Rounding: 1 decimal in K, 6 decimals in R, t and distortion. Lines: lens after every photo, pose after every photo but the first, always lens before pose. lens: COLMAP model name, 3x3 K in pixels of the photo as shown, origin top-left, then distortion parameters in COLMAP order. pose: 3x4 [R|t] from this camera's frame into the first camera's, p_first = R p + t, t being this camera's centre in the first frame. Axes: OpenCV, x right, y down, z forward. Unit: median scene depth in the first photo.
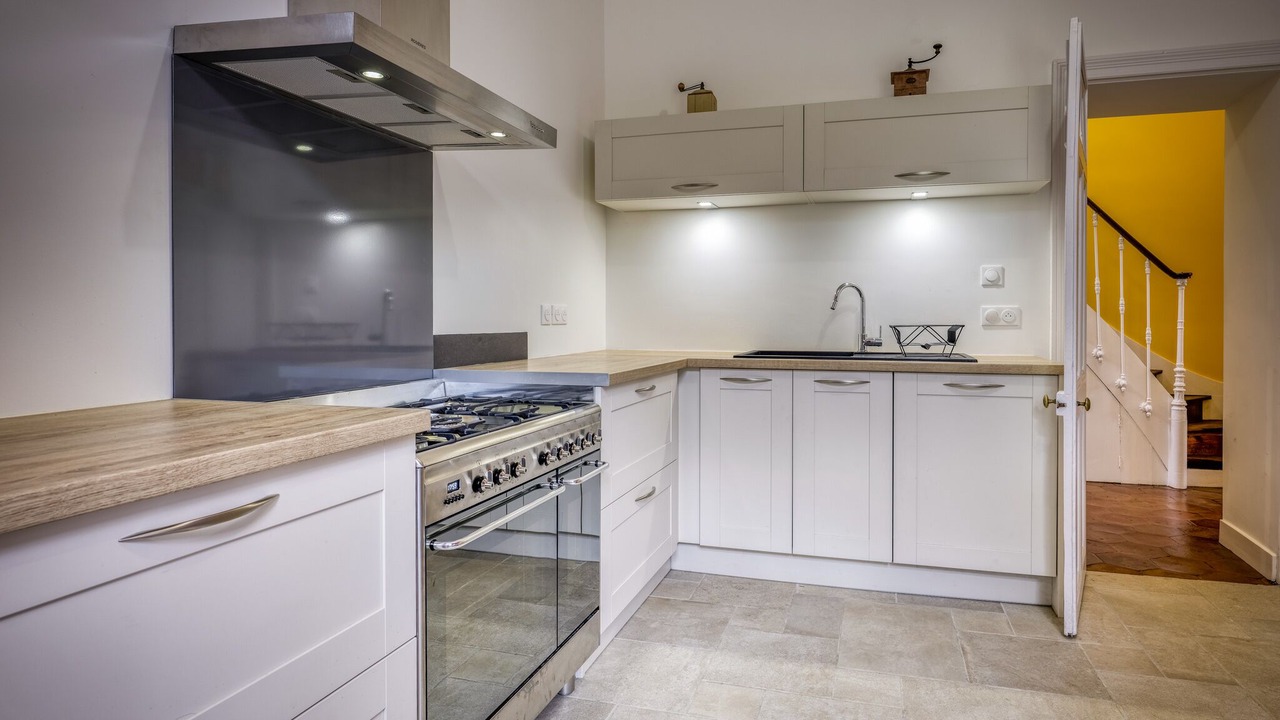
lens RADIAL K [[693.6, 0, 654.6], [0, 693.6, 326.1], [0, 0, 1]] dist [-0.000306, -0.001792]
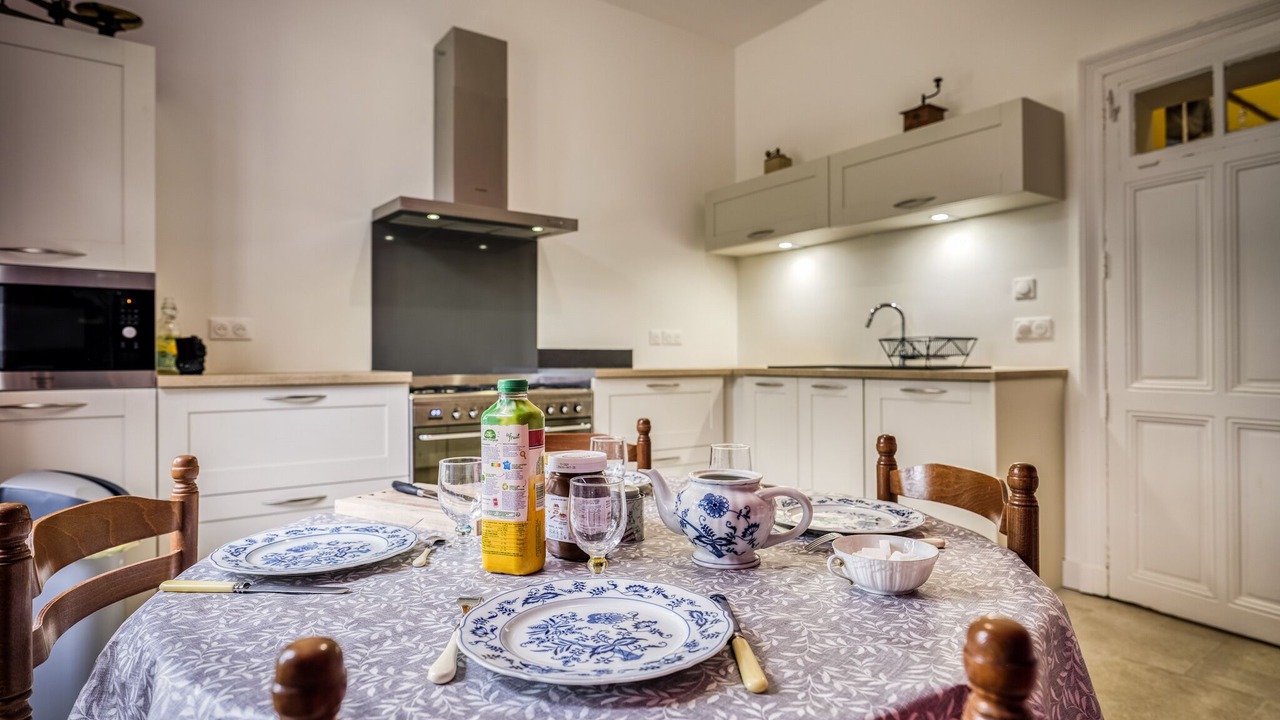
lens RADIAL K [[693.6, 0, 642.6], [0, 693.6, 358.3], [0, 0, 1]] dist [-0.000306, -0.001792]
pose [[0.786389, -0.005504, -0.617707, 0.690683], [0.000243, 0.999963, -0.008600, 0.037677], [0.617731, 0.006613, 0.786361, -0.126082]]
